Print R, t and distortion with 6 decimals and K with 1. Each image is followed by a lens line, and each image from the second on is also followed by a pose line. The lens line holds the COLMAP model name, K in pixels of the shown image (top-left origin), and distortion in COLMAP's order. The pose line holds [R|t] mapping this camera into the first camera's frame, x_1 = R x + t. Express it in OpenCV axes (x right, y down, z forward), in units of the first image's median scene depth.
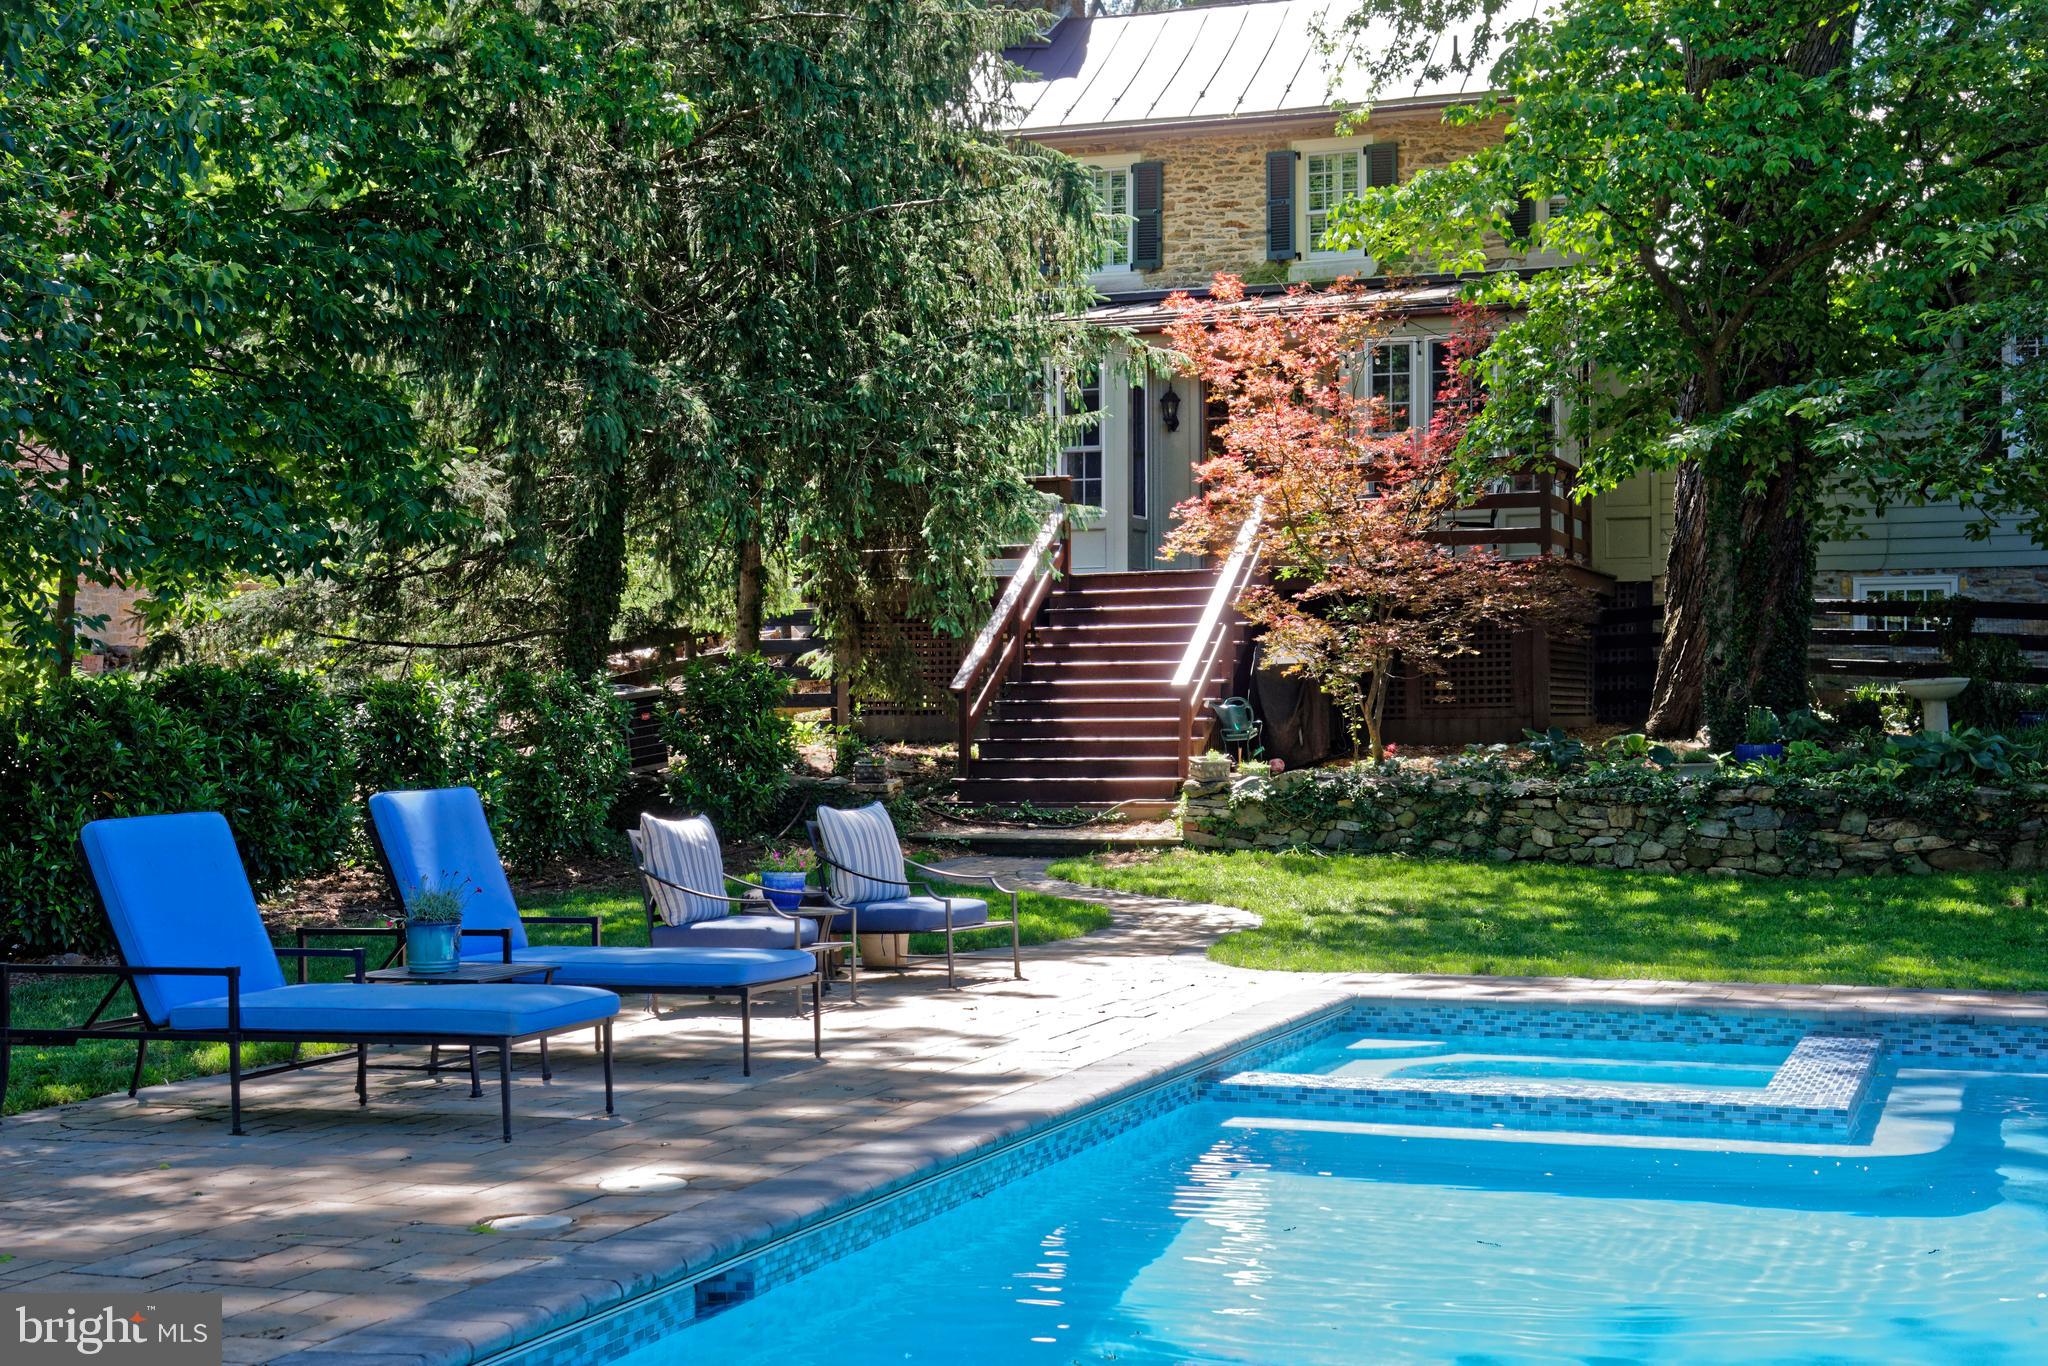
lens RADIAL K [[2799.5, 0, 1024.0], [0, 2799.5, 686.7], [0, 0, 1]] dist [0.000052, 0.000000]
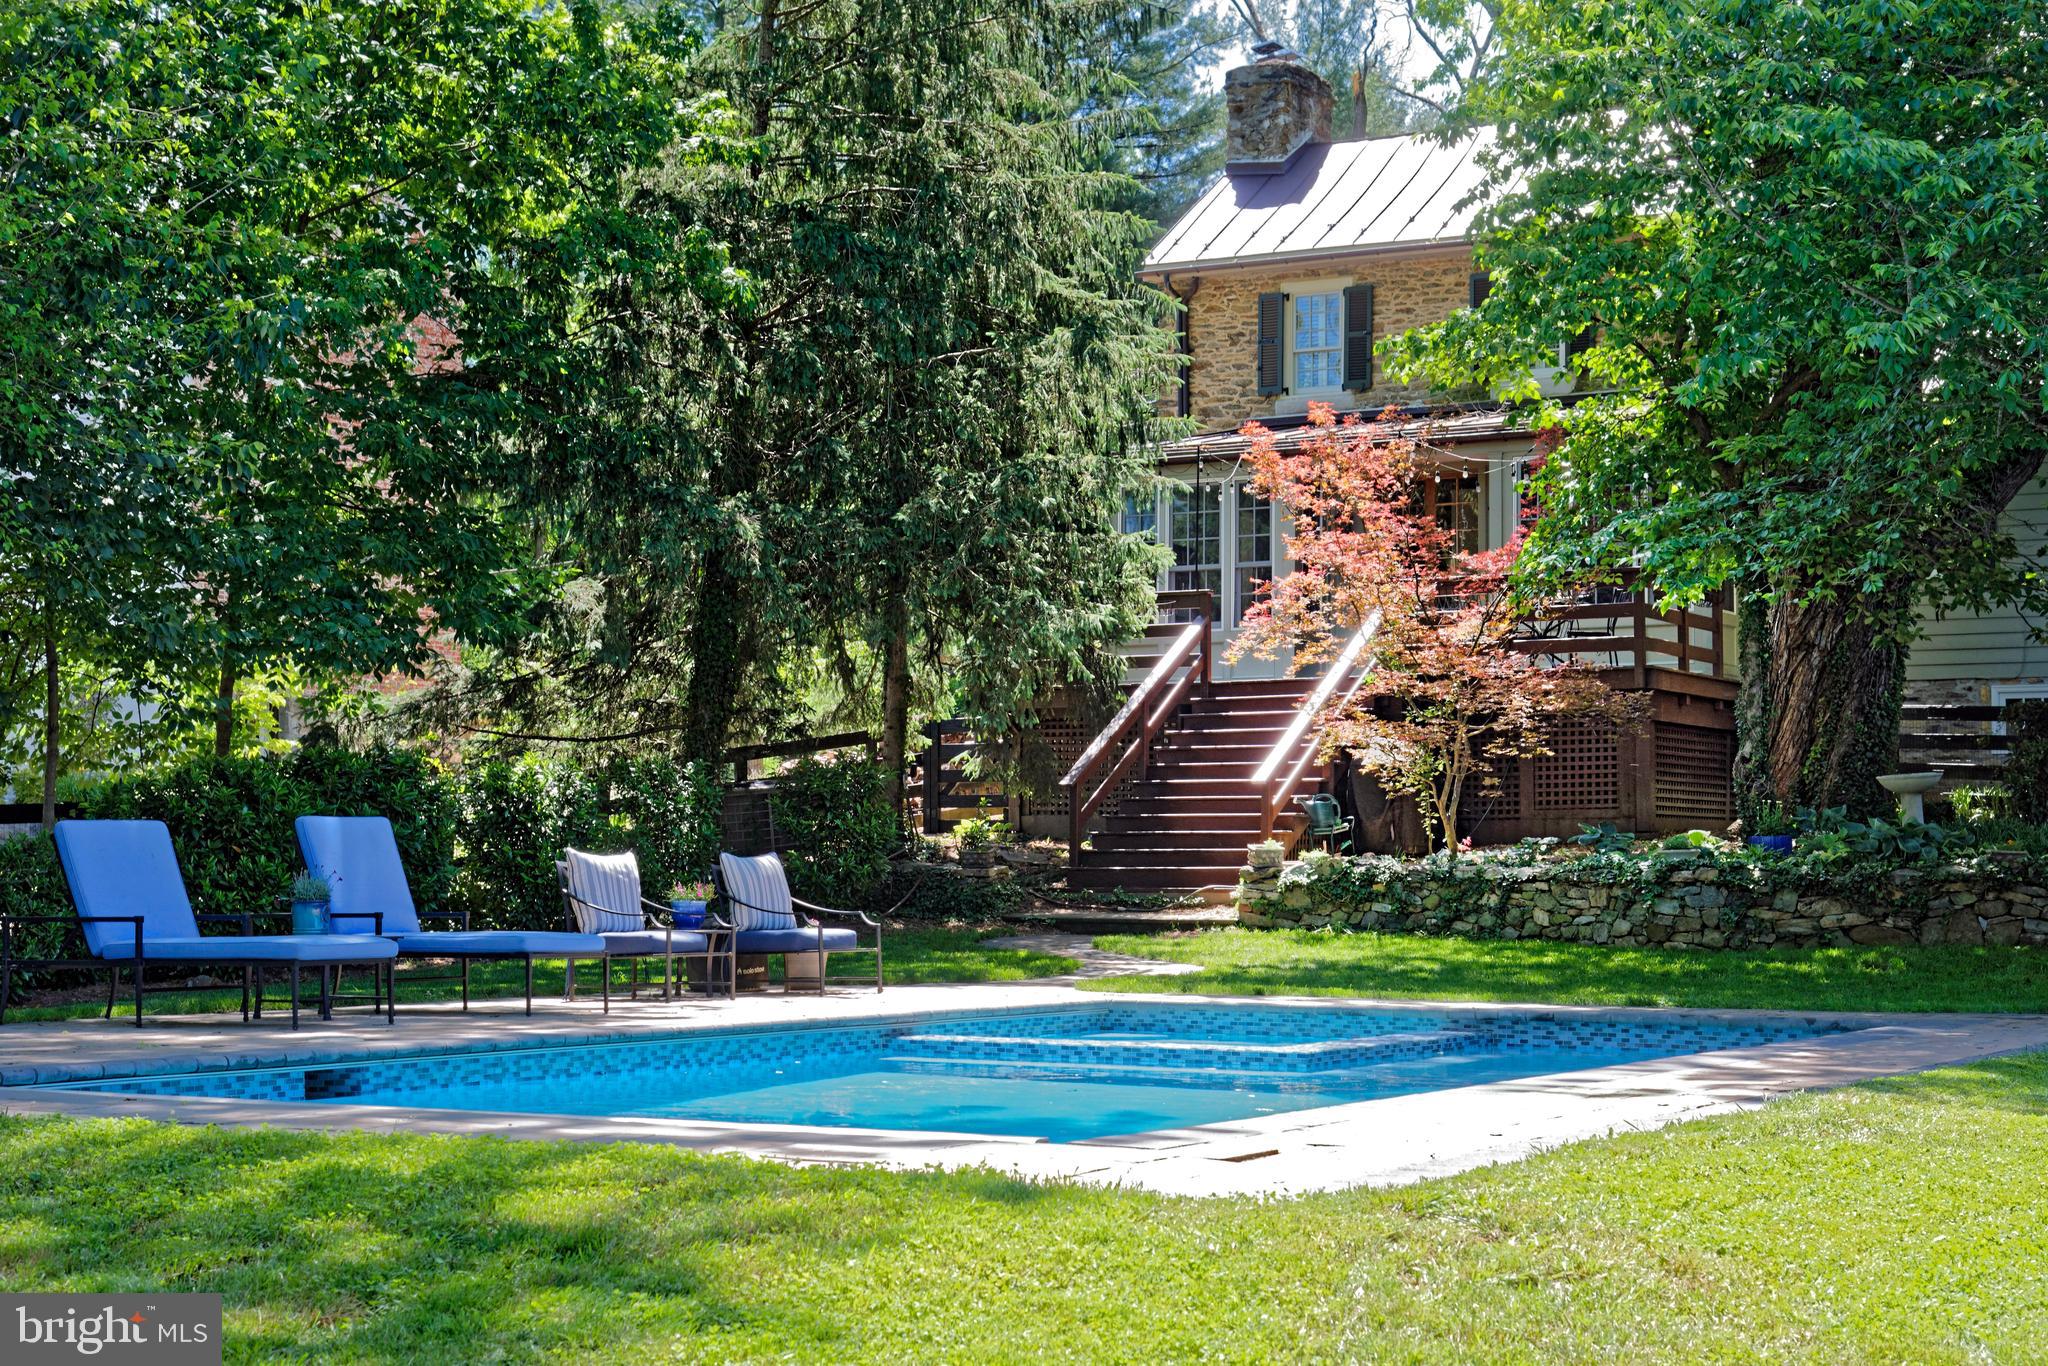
lens RADIAL K [[3116.1, 0, 1024.1], [0, 3116.1, 681.0], [0, 0, 1]] dist [0.006240, 0.000000]
pose [[0.985862, -0.000461, -0.167558, 0.179749], [-0.007453, 0.998886, -0.046597, 0.018803], [0.167393, 0.047187, 0.984760, -0.221211]]
